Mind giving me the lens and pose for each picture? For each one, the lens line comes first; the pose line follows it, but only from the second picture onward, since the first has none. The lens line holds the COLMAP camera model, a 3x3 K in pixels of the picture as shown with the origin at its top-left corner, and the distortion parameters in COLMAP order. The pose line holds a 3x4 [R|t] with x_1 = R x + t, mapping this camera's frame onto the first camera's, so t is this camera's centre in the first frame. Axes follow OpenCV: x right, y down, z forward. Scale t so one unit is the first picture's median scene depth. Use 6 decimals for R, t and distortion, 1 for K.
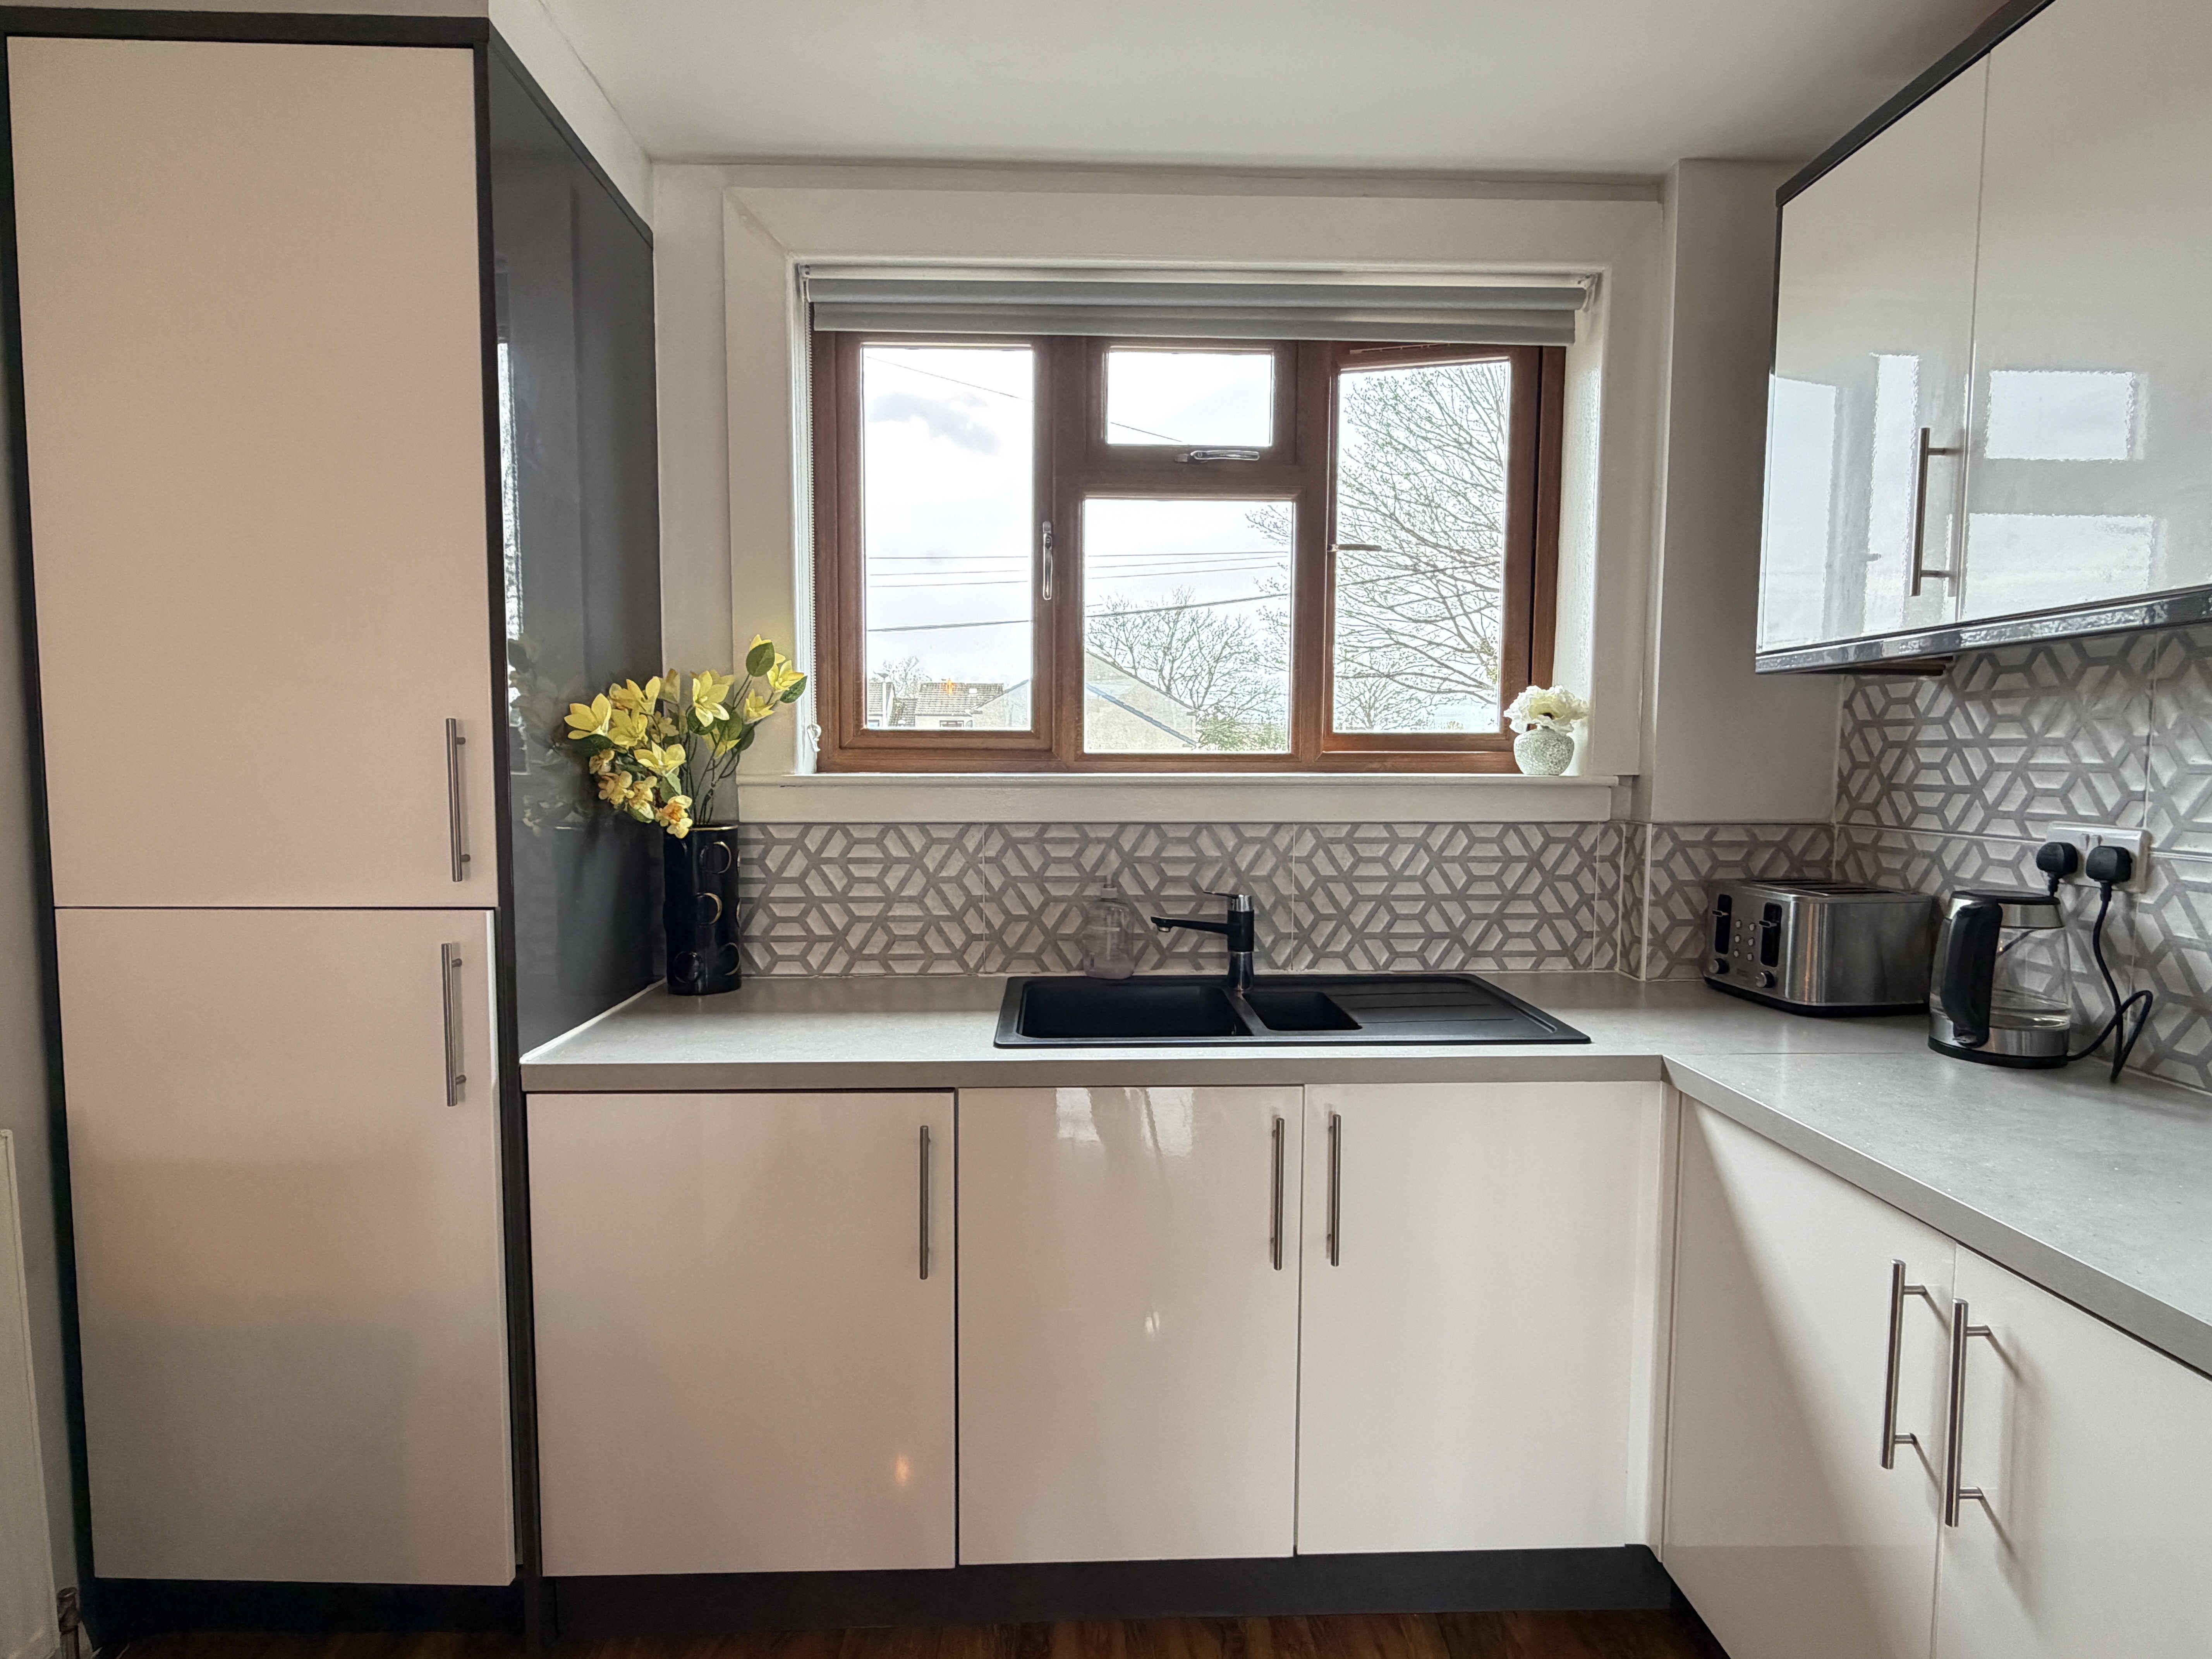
lens RADIAL K [[1116.7, 0, 1099.6], [0, 1116.7, 832.9], [0, 0, 1]] dist [-0.000414, 0.001215]
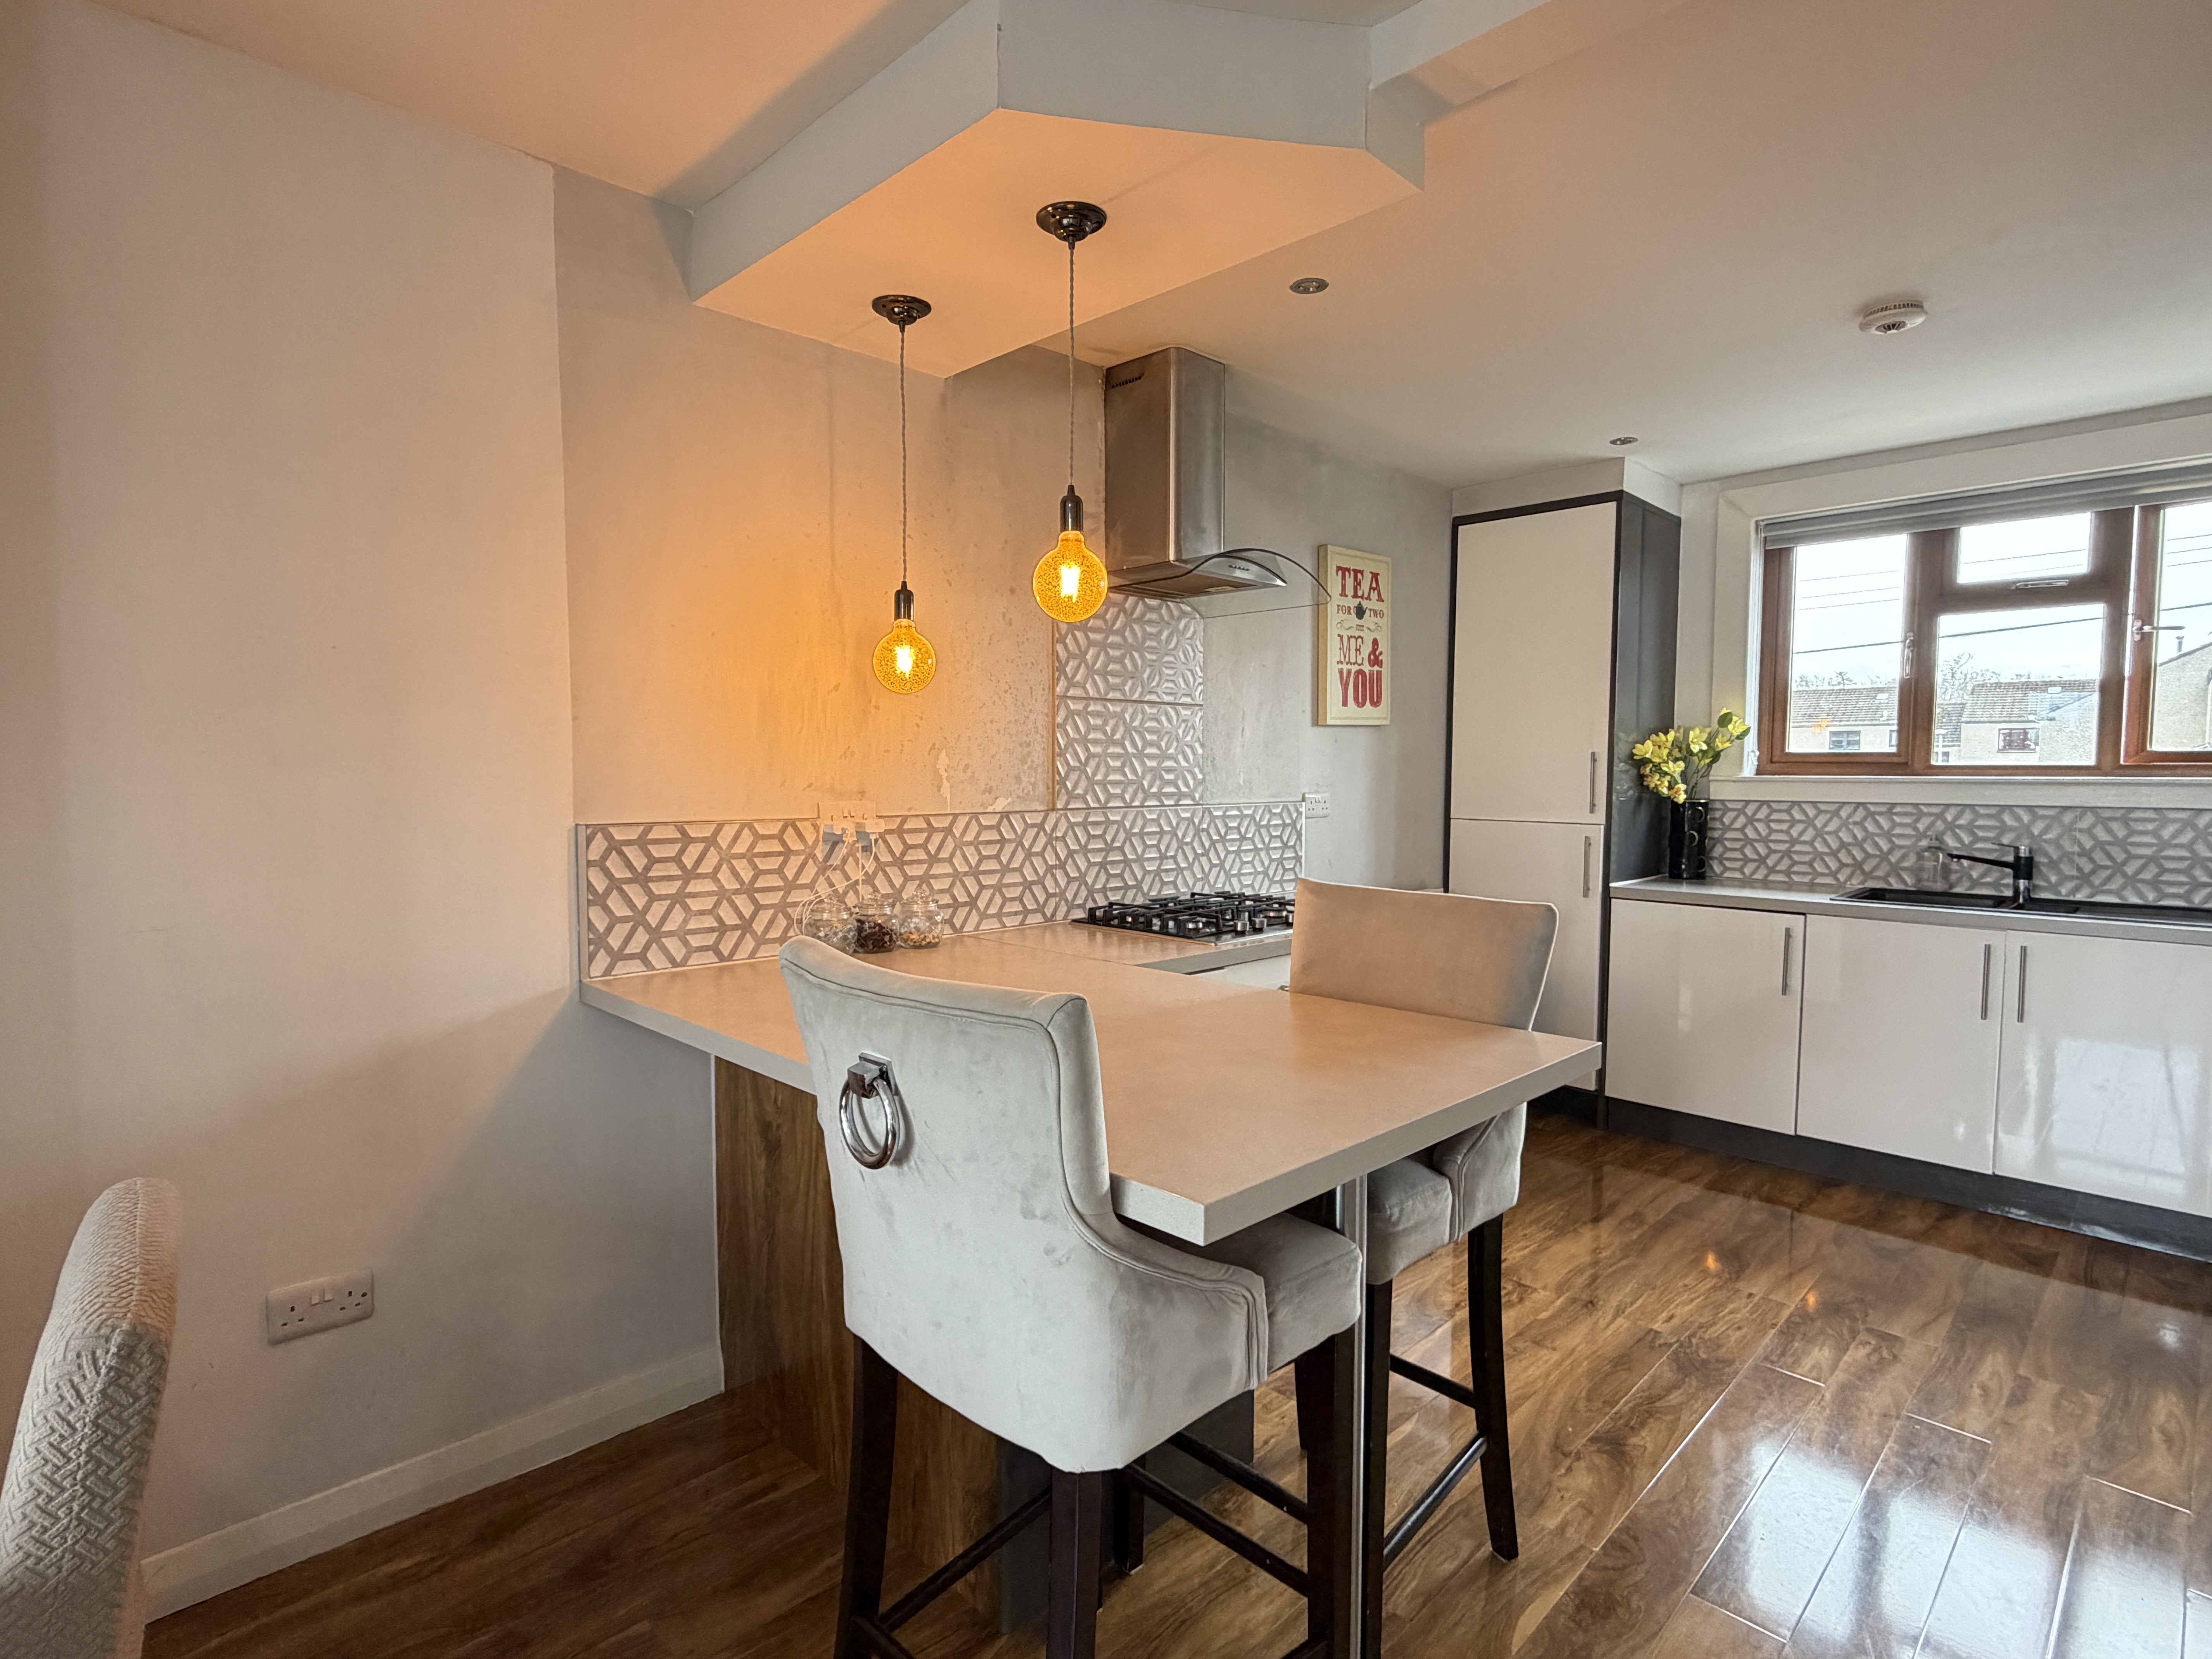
lens RADIAL K [[1116.7, 0, 1099.6], [0, 1116.7, 832.9], [0, 0, 1]] dist [-0.000414, 0.001215]
pose [[0.679007, 0.043039, -0.732869, 0.404829], [-0.052954, 0.998551, 0.009579, 0.088951], [0.732219, 0.032304, 0.680302, -1.163816]]
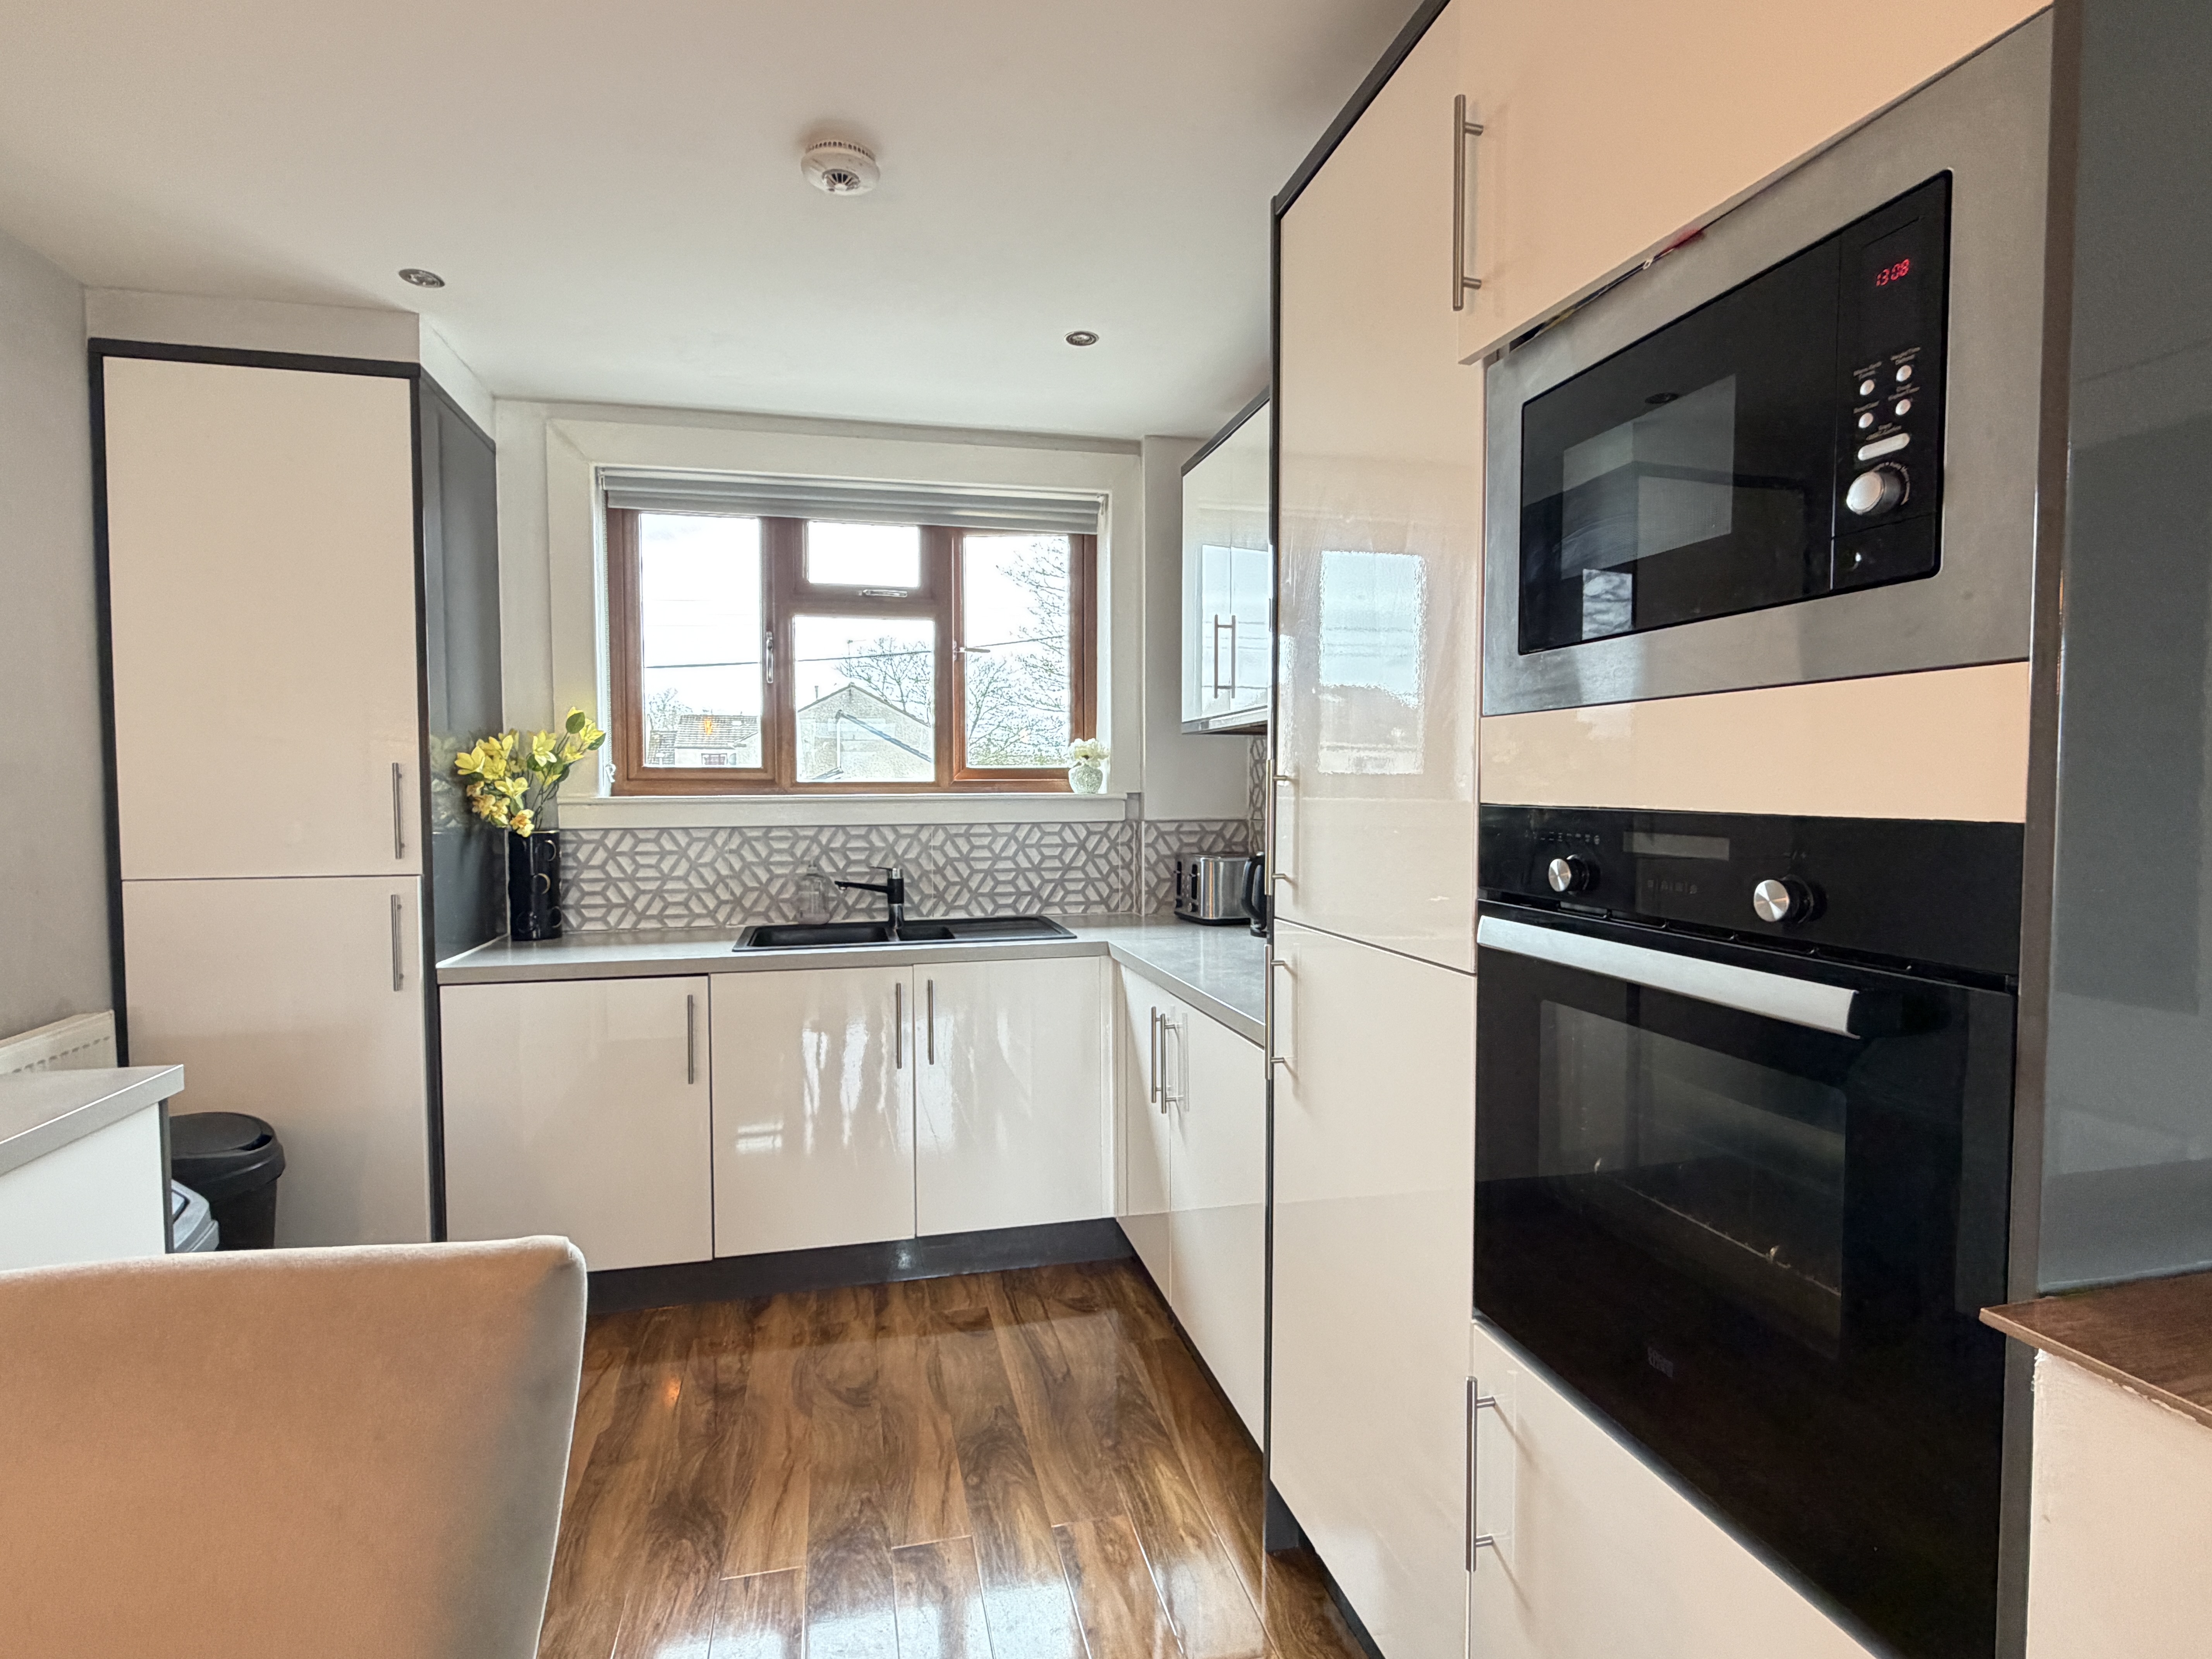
lens RADIAL K [[1116.7, 0, 1099.6], [0, 1116.7, 832.9], [0, 0, 1]] dist [-0.000414, 0.001215]
pose [[0.979941, -0.016180, 0.198631, 0.093164], [0.021902, 0.999405, -0.026645, 0.051274], [-0.198081, 0.030461, 0.979712, -0.617014]]
